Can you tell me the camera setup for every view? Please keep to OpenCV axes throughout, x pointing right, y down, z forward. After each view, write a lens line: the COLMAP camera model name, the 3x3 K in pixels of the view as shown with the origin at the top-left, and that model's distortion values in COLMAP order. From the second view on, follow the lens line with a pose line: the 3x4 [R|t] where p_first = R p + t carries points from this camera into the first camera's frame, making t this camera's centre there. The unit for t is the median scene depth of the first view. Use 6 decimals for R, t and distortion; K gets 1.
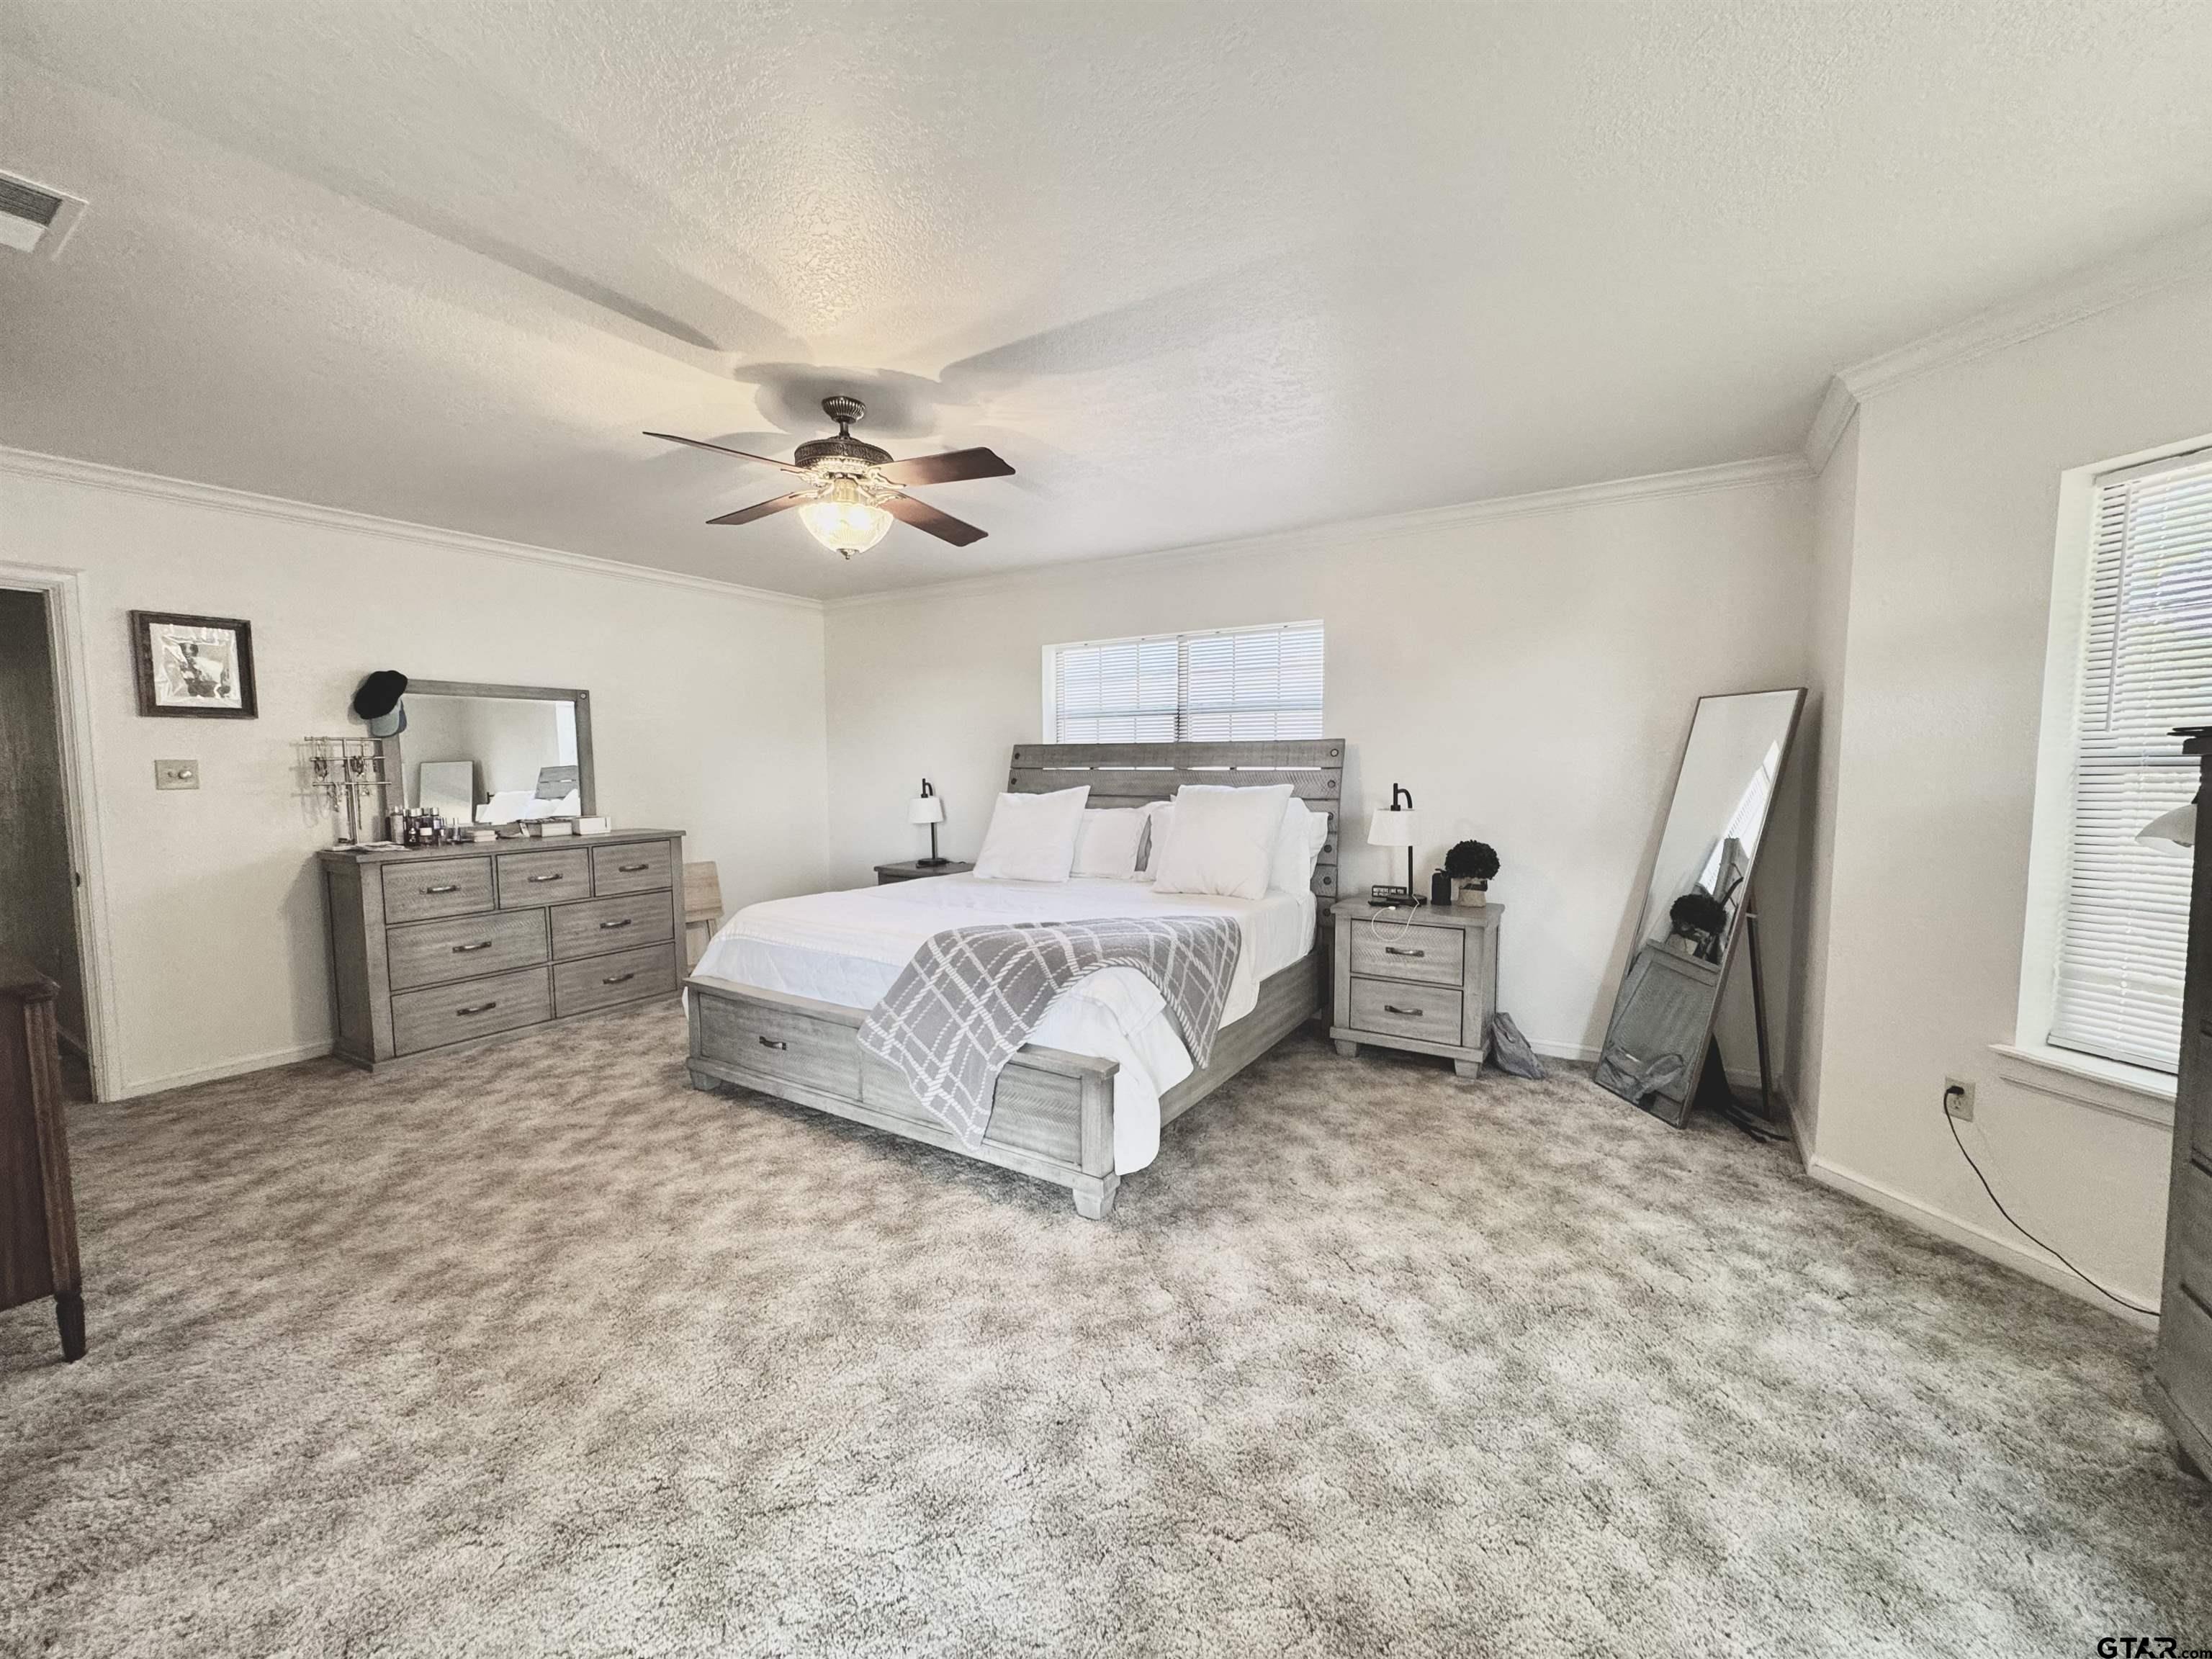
lens RADIAL K [[880.4, 0, 1100.4], [0, 880.4, 842.2], [0, 0, 1]] dist [-0.001368, 0.000512]
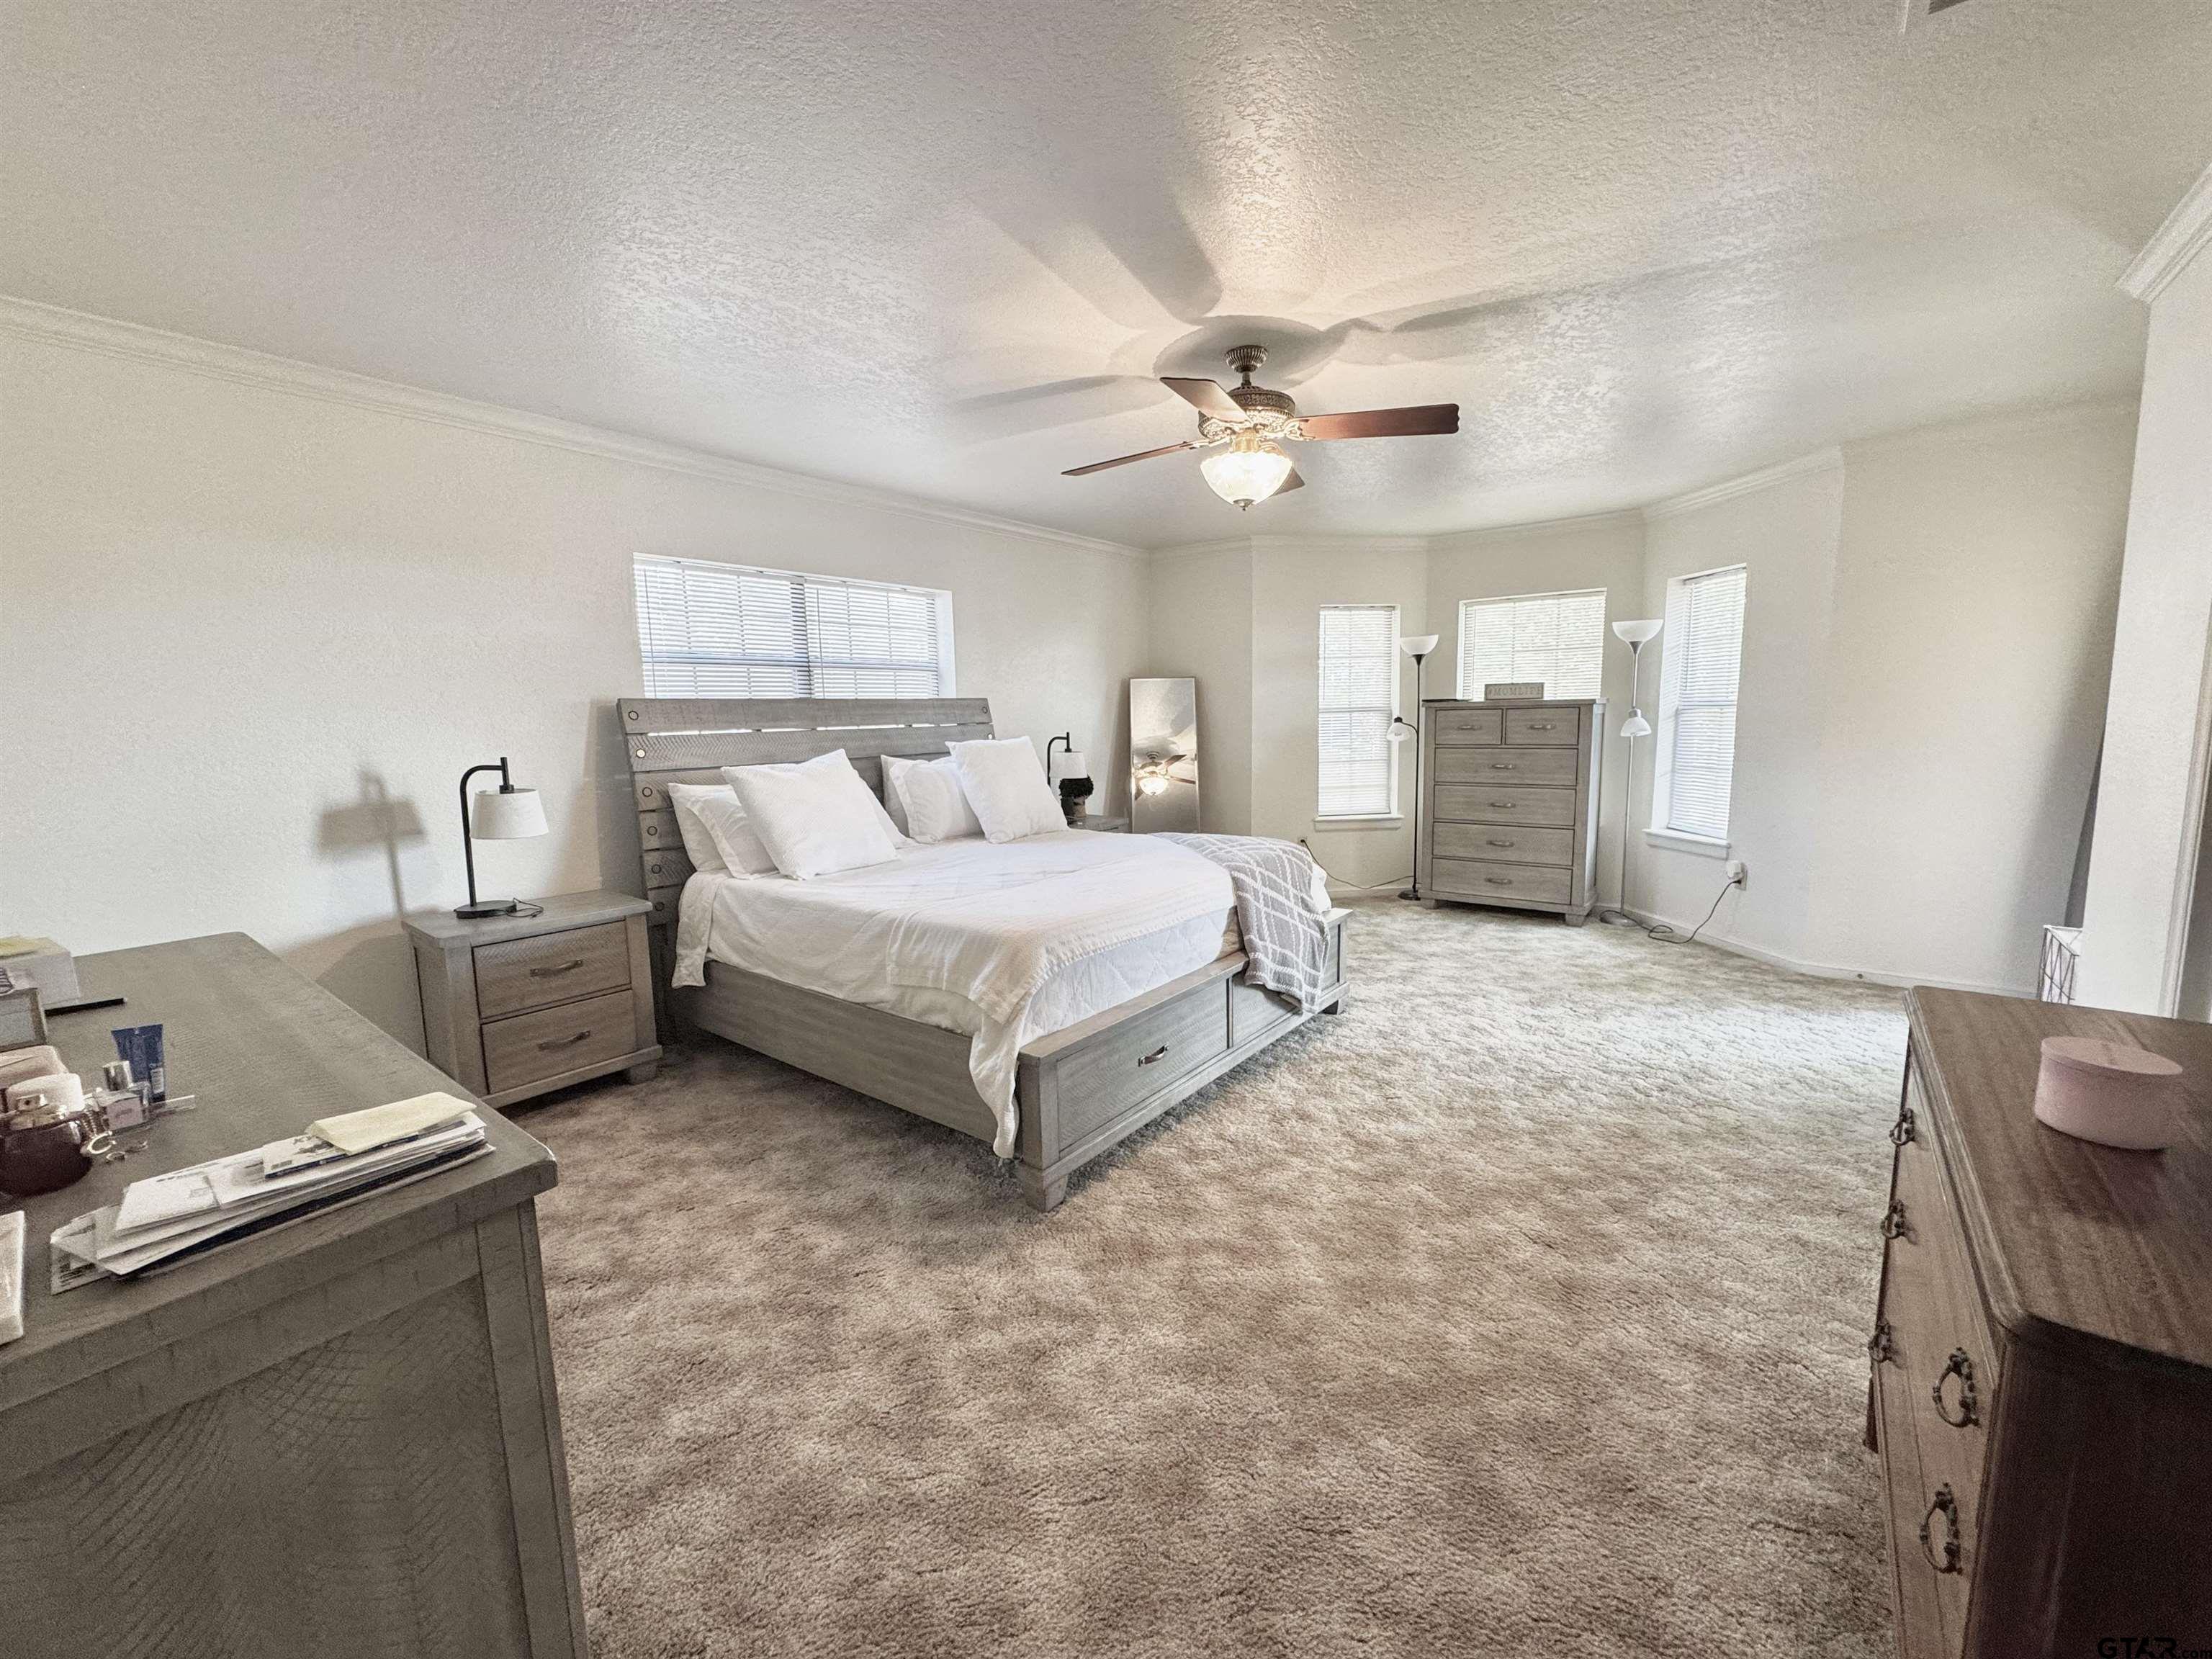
lens RADIAL K [[880.4, 0, 1104.3], [0, 880.4, 814.6], [0, 0, 1]] dist [-0.001368, 0.000512]
pose [[0.105398, -0.121684, 0.986957, -1.126933], [0.110318, 0.987790, 0.110005, -0.090364], [-0.988292, 0.097284, 0.117535, 0.889808]]
